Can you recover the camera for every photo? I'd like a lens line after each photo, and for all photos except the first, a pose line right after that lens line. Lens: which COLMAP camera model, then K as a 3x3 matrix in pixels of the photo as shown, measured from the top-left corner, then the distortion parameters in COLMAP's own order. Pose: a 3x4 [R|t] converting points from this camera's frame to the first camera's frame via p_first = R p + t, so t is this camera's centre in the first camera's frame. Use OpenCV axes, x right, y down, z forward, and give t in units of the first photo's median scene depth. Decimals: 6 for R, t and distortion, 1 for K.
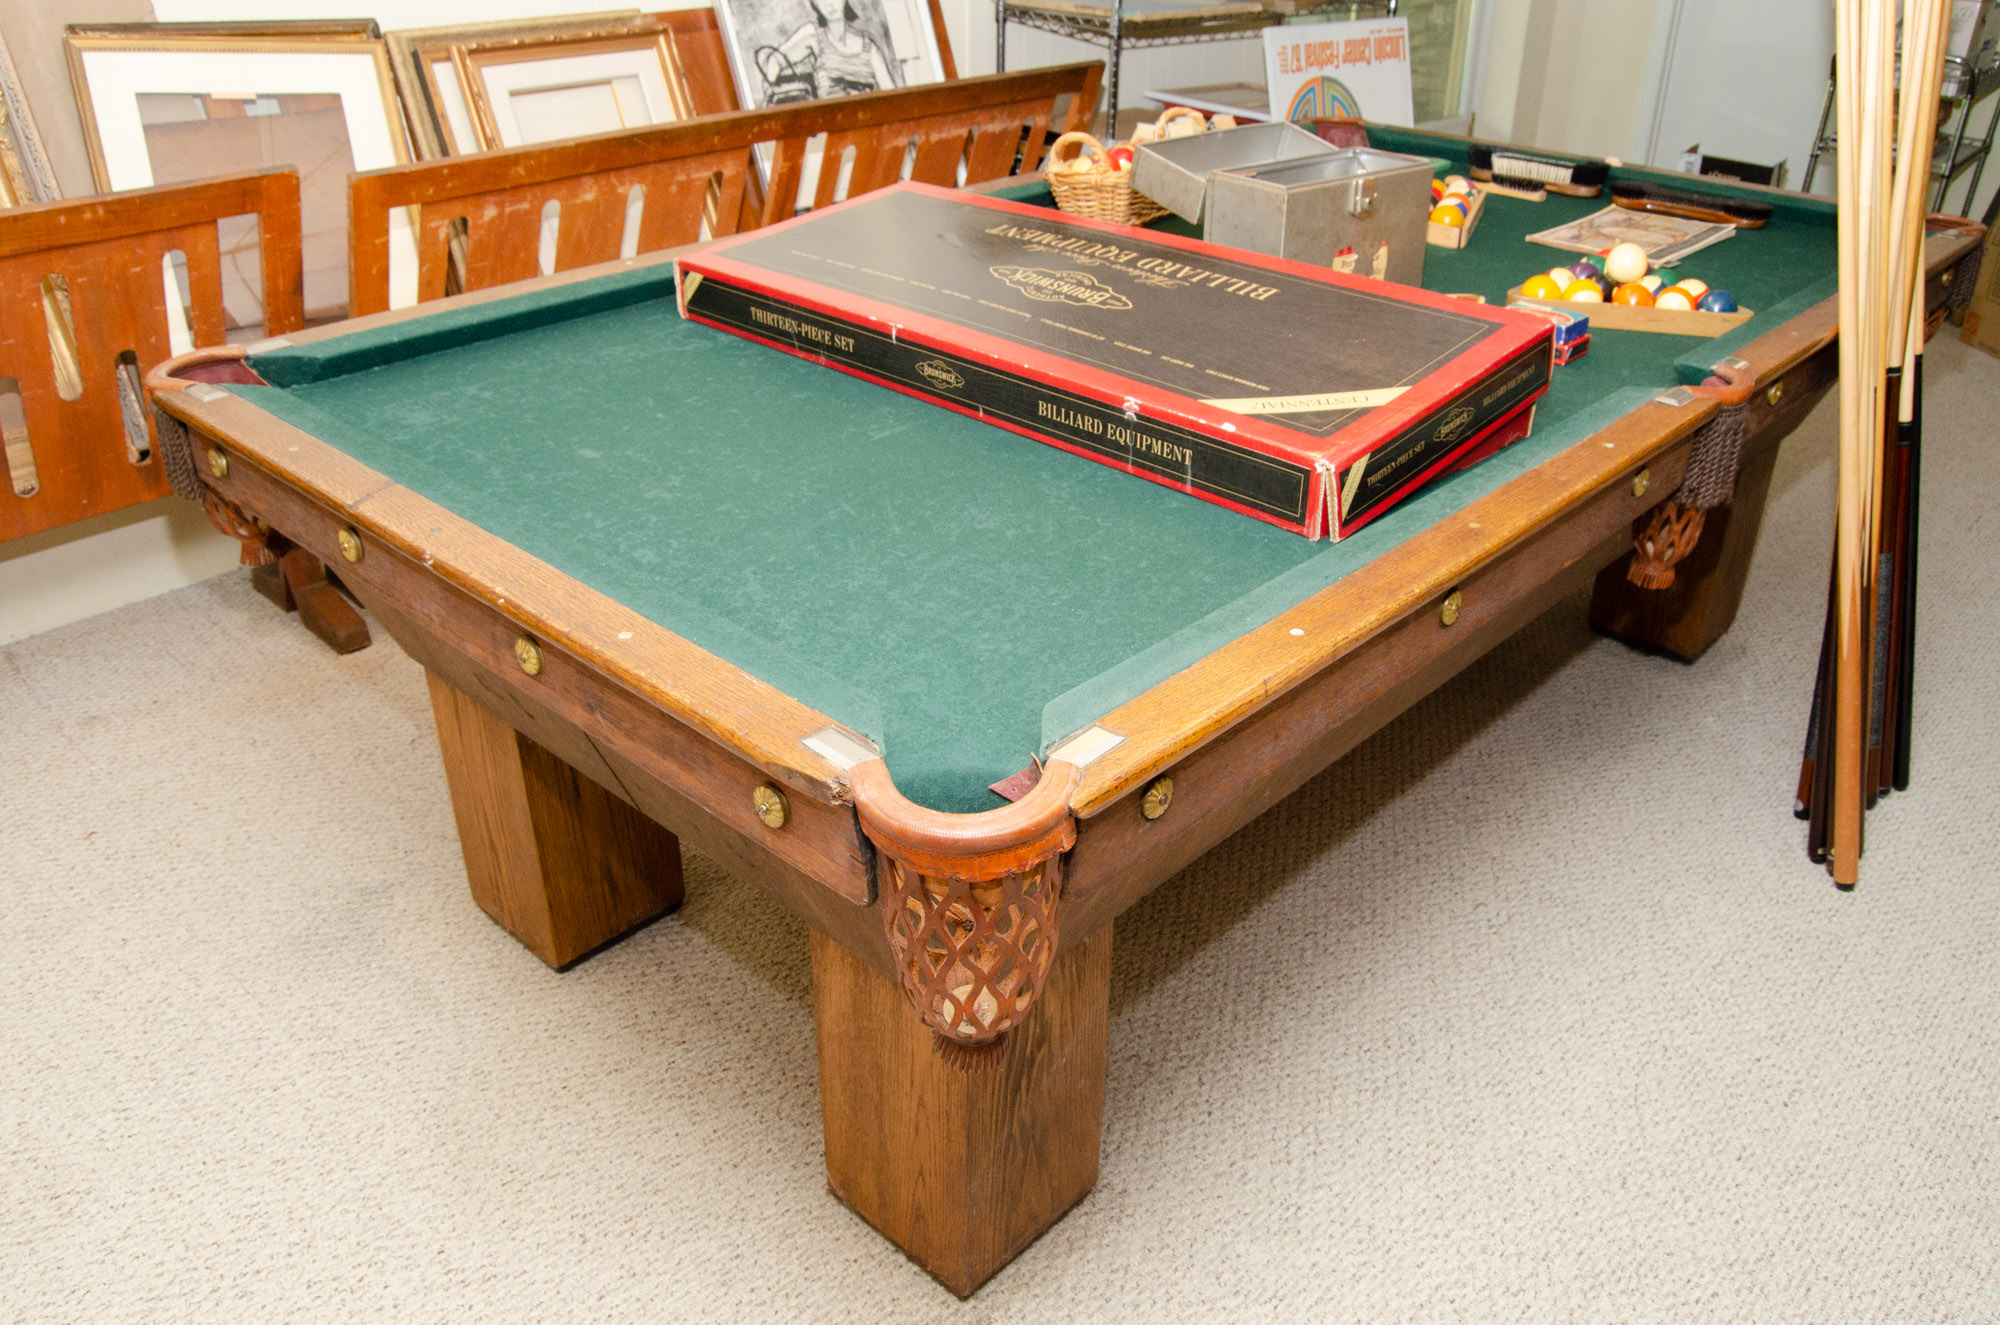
lens RADIAL K [[1530.2, 0, 1010.9], [0, 1530.2, 689.9], [0, 0, 1]] dist [-0.099126, 0.037846]
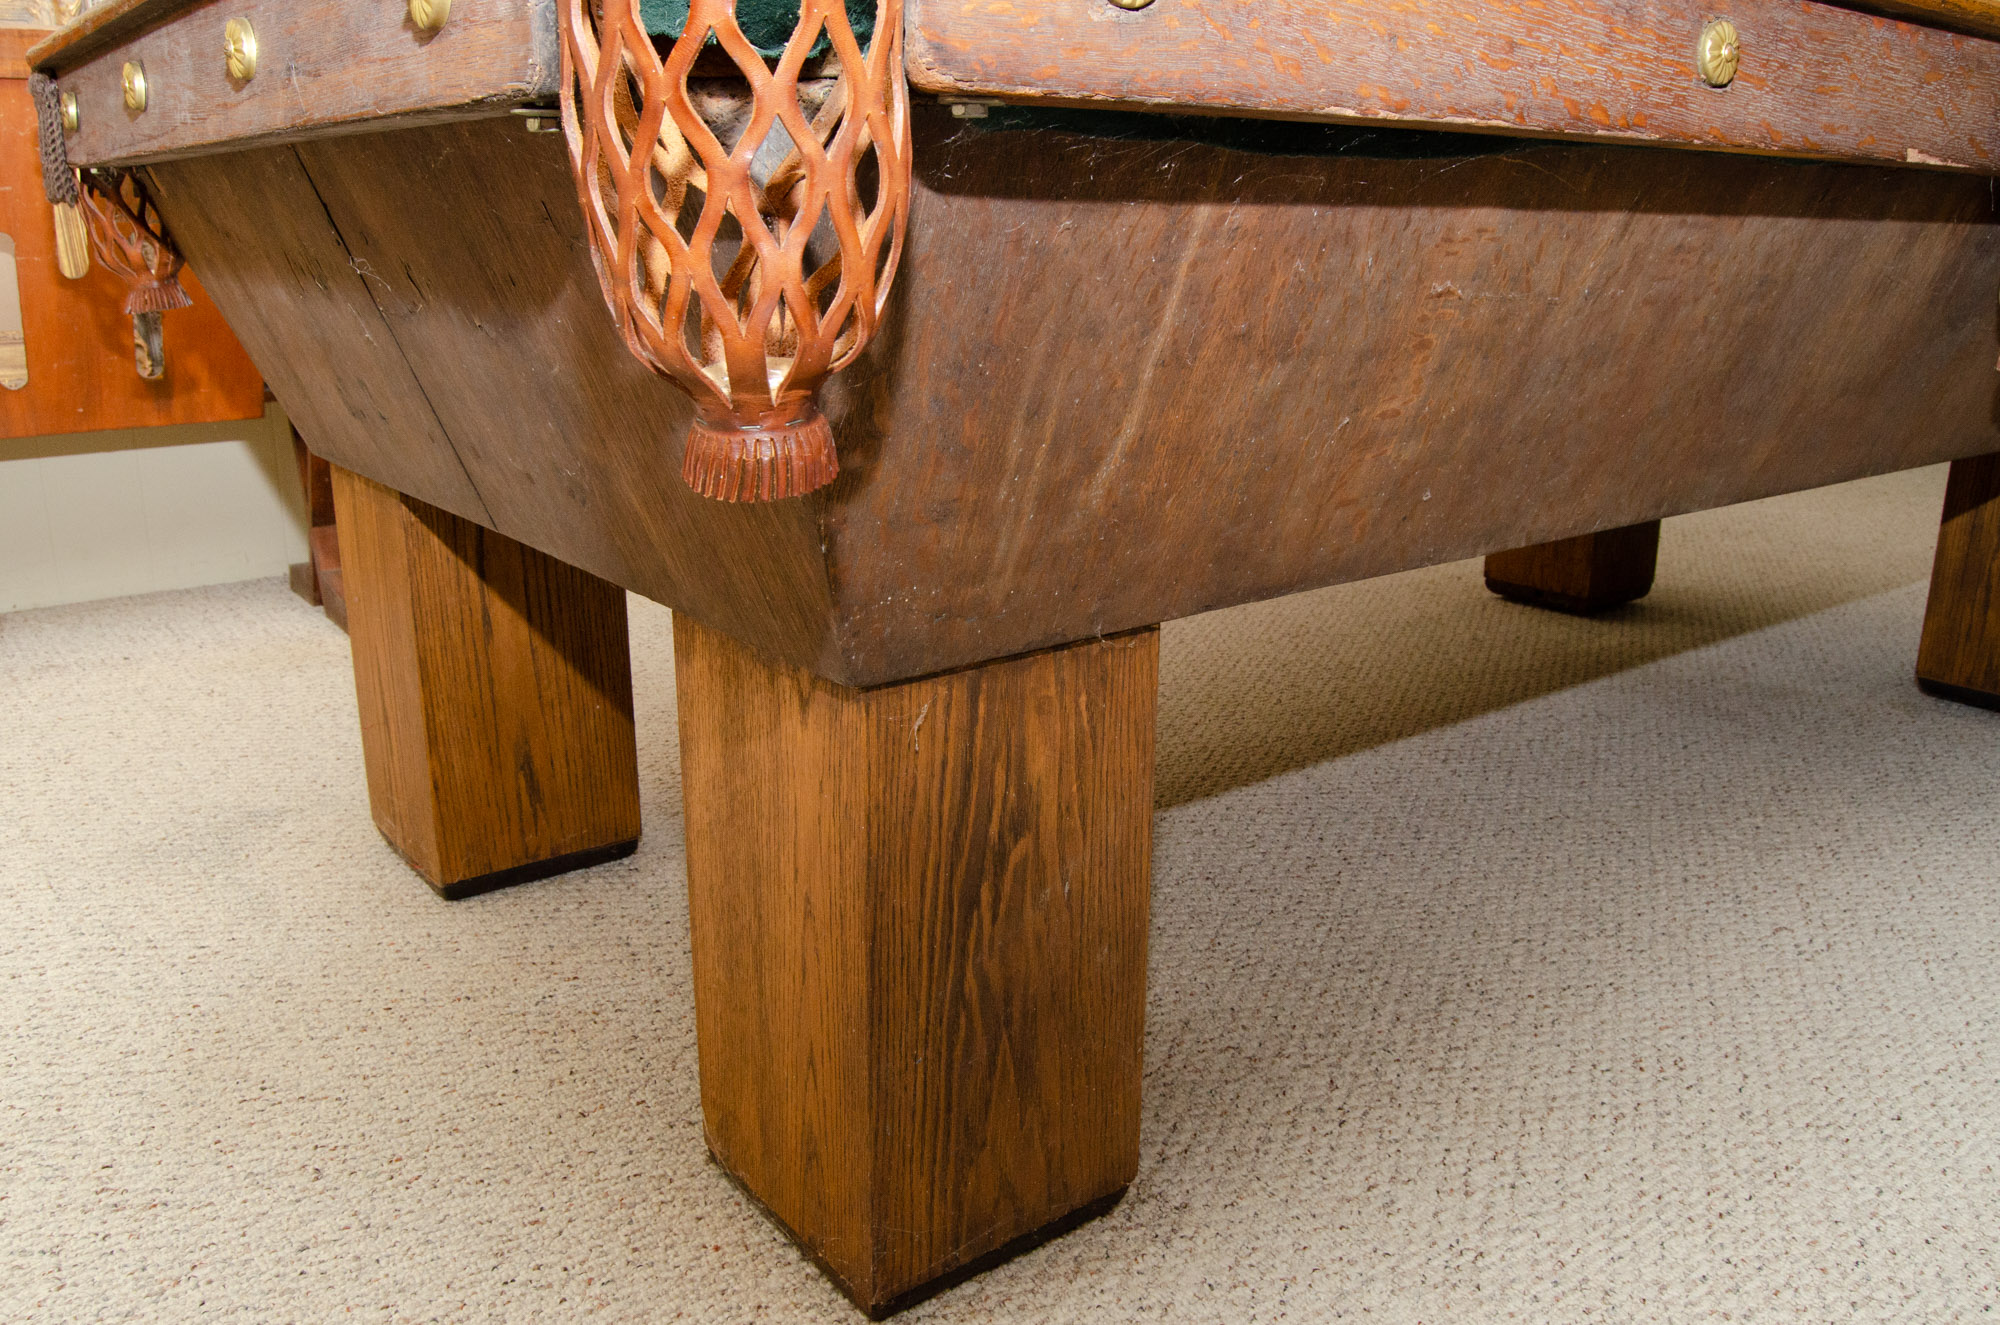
lens RADIAL K [[1579.4, 0, 1008.6], [0, 1579.4, 688.0], [0, 0, 1]] dist [-0.097415, 0.037825]
pose [[0.987168, 0.042654, -0.153883, 0.083518], [-0.075528, 0.973777, -0.214602, 0.242351], [0.140694, 0.223470, 0.964503, 0.311565]]
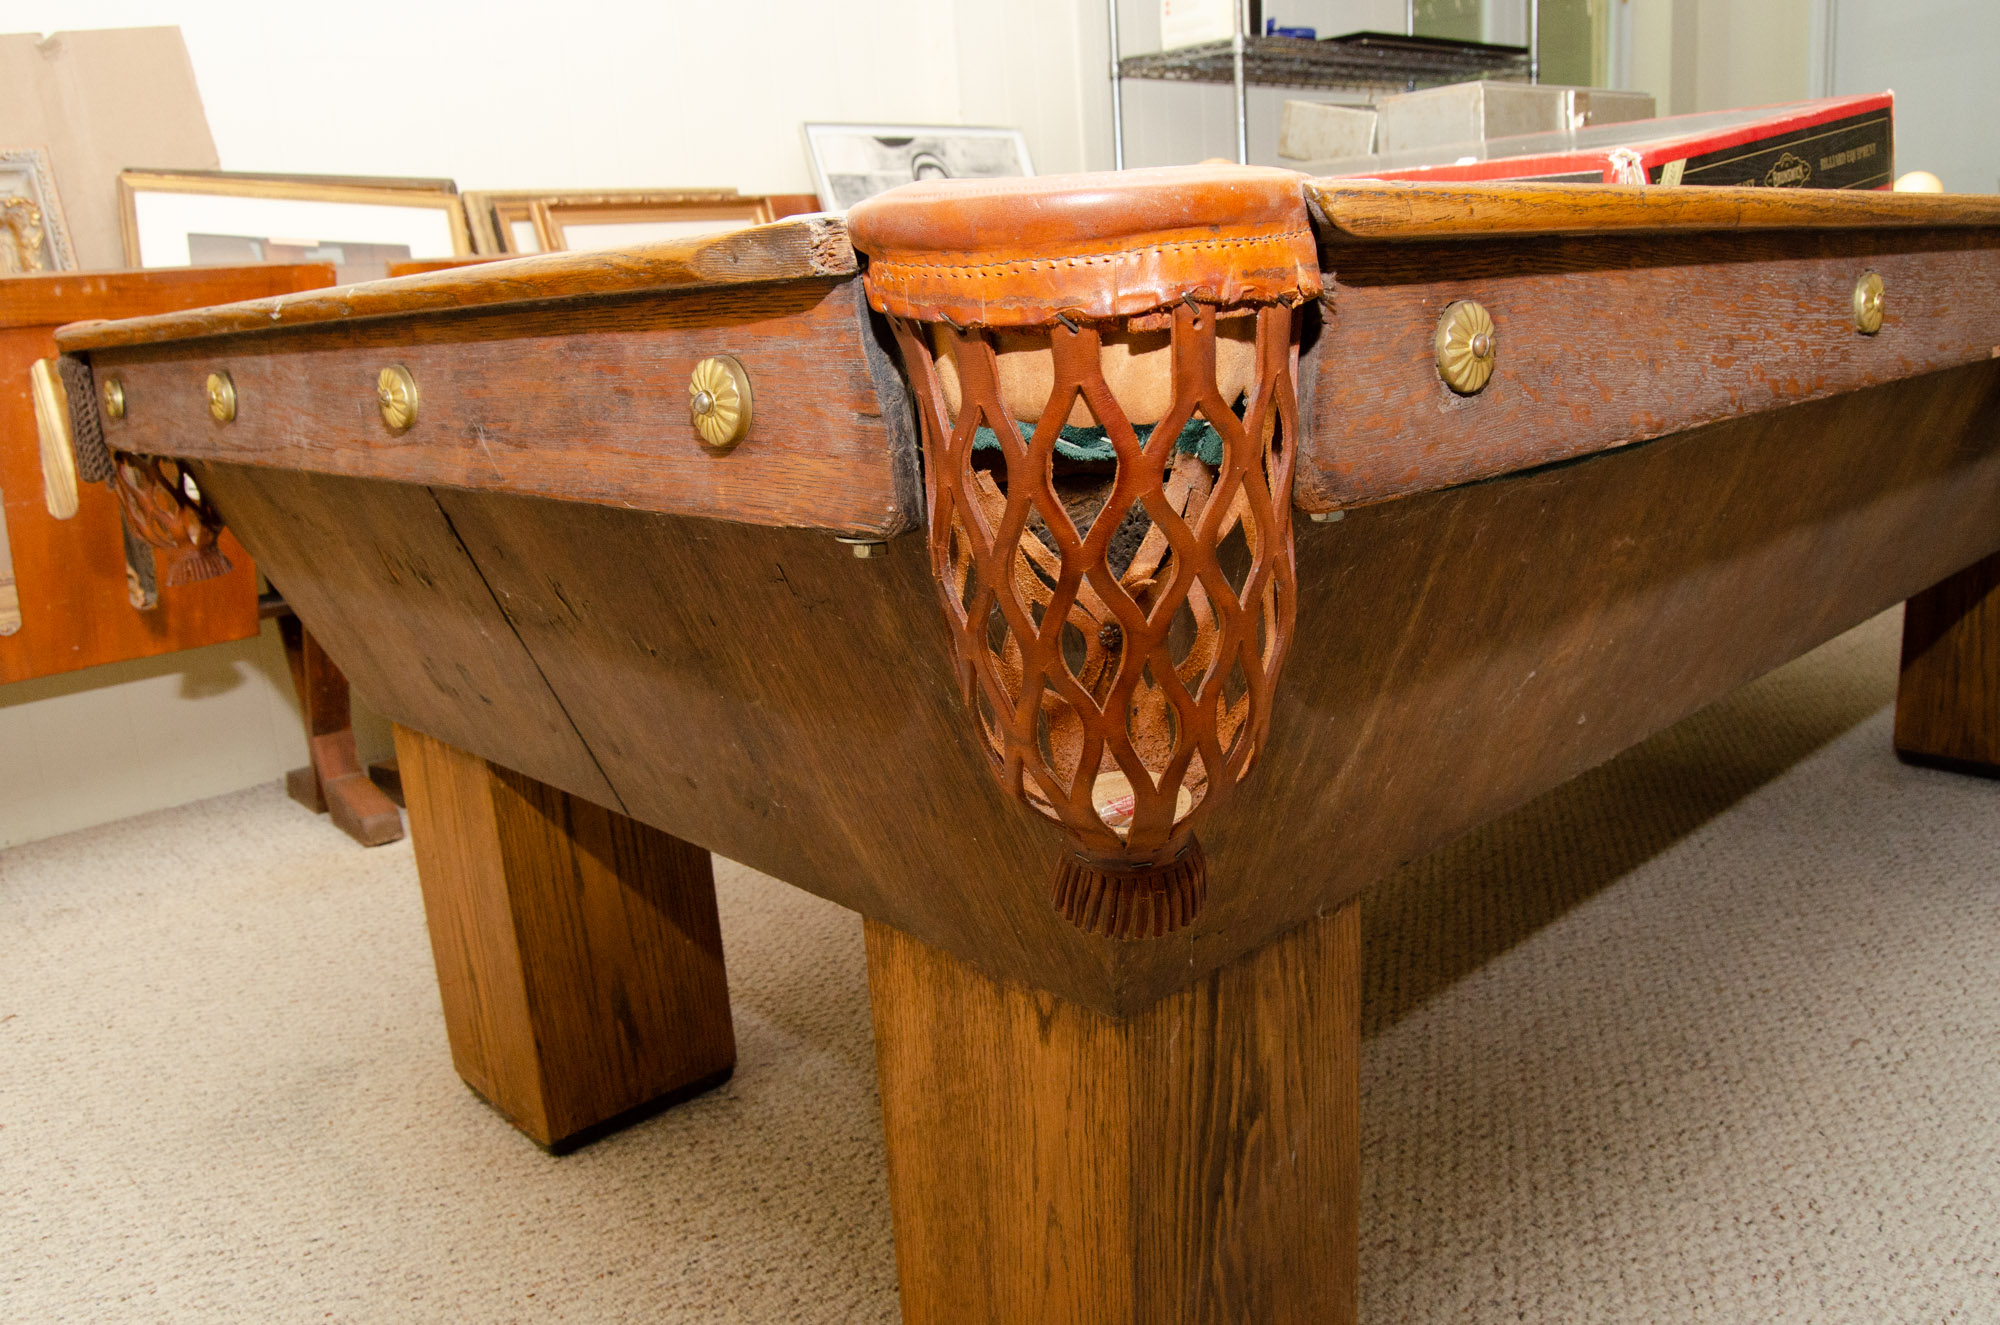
lens RADIAL K [[1530.2, 0, 1010.9], [0, 1530.2, 689.9], [0, 0, 1]] dist [-0.099126, 0.037846]
pose [[0.994401, -0.052759, -0.091556, -0.008746], [0.027342, 0.965397, -0.259349, 0.175237], [0.102071, 0.255393, 0.961434, 0.302728]]
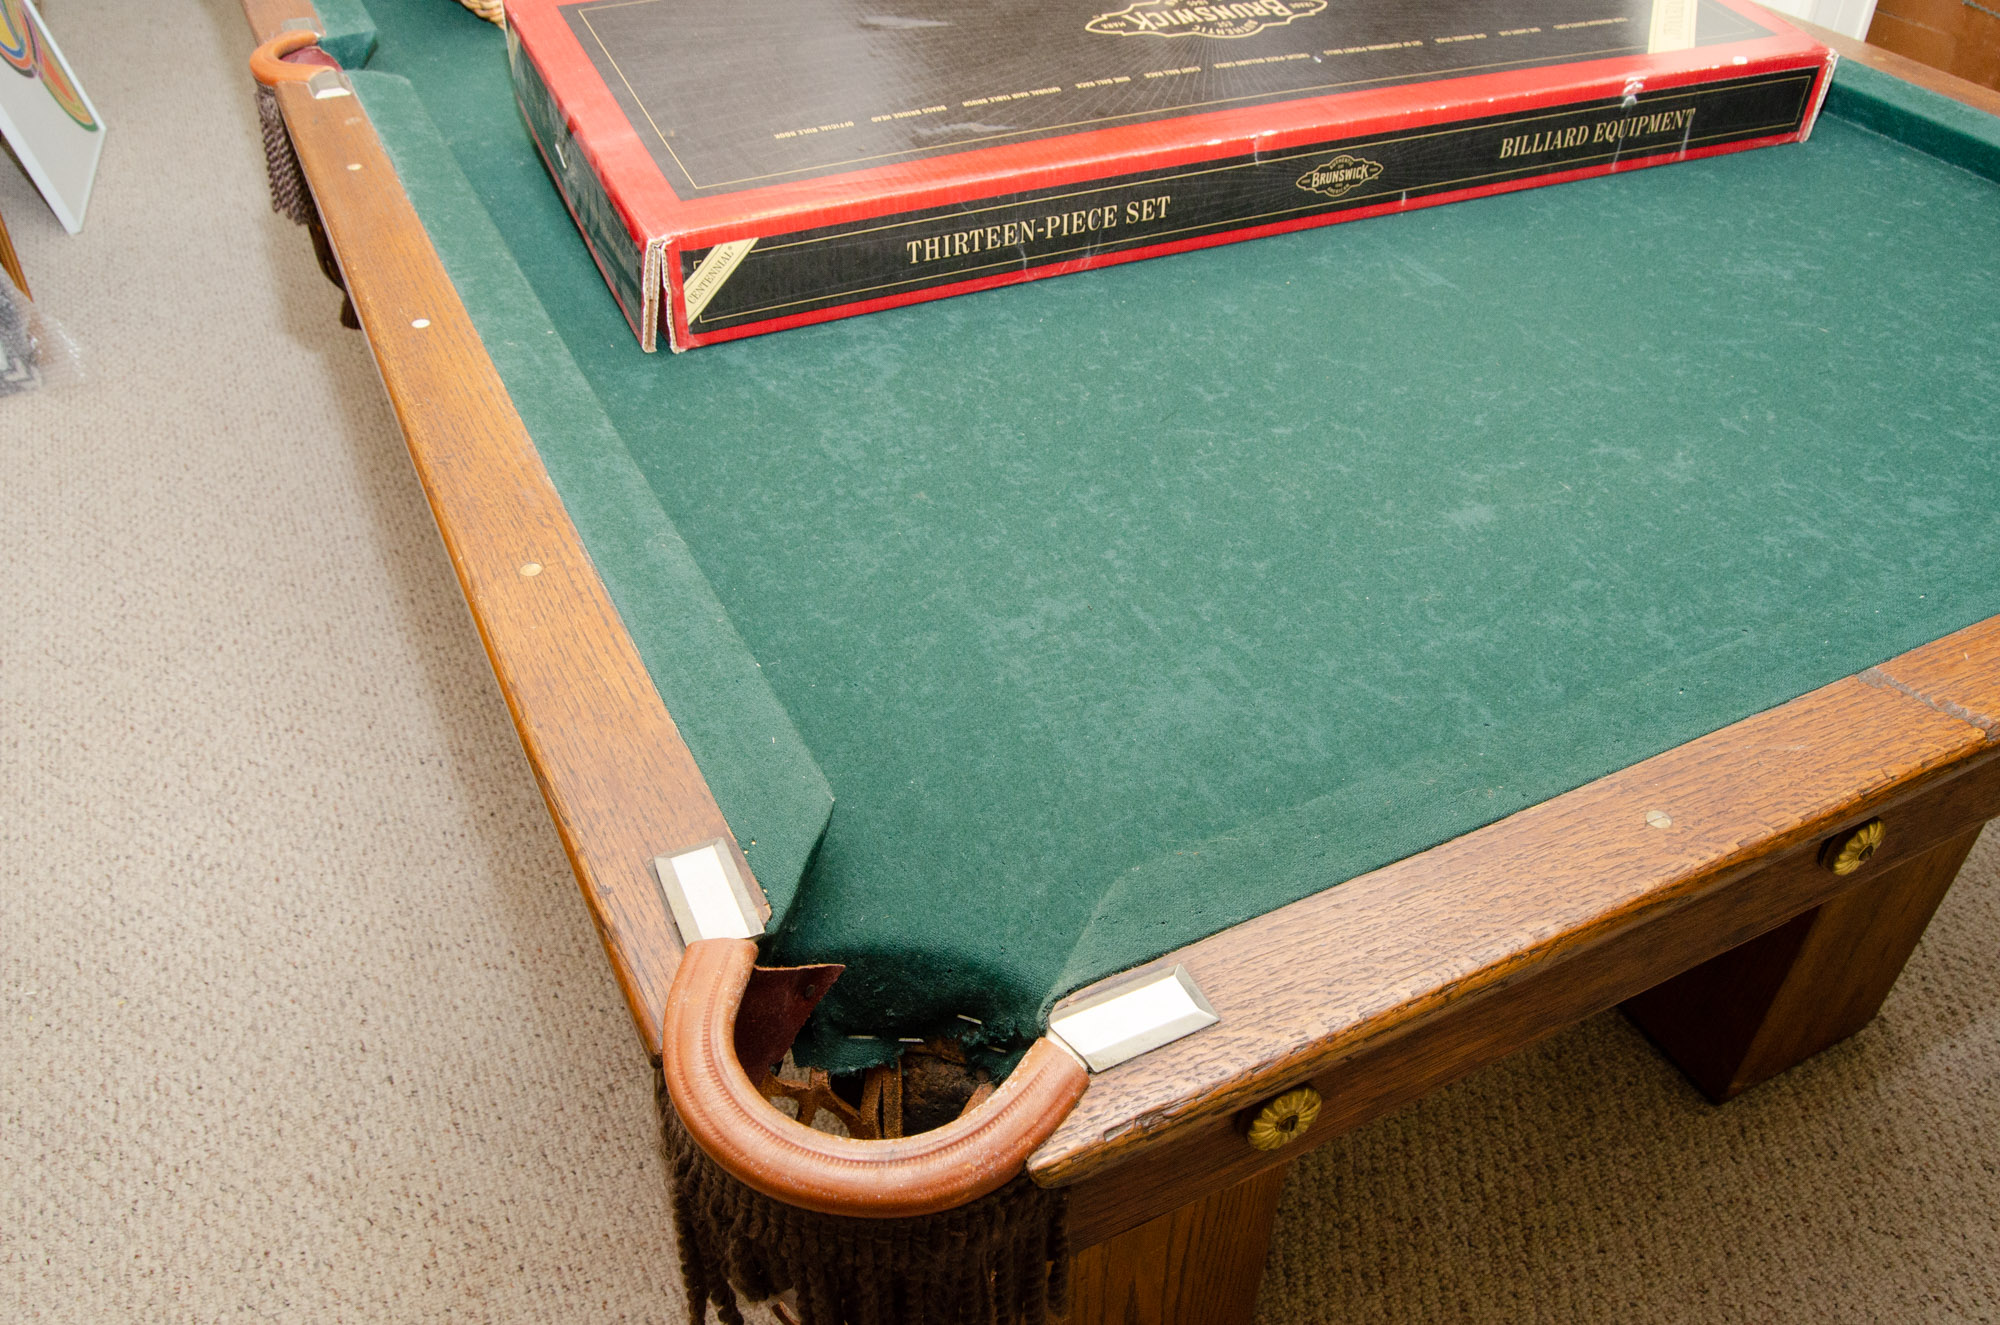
lens RADIAL K [[1530.2, 0, 1010.9], [0, 1530.2, 689.9], [0, 0, 1]] dist [-0.099126, 0.037846]
pose [[0.358044, -0.610511, 0.706456, -0.635747], [0.462626, 0.773210, 0.433732, -0.350876], [-0.811037, 0.171529, 0.559282, 0.719489]]
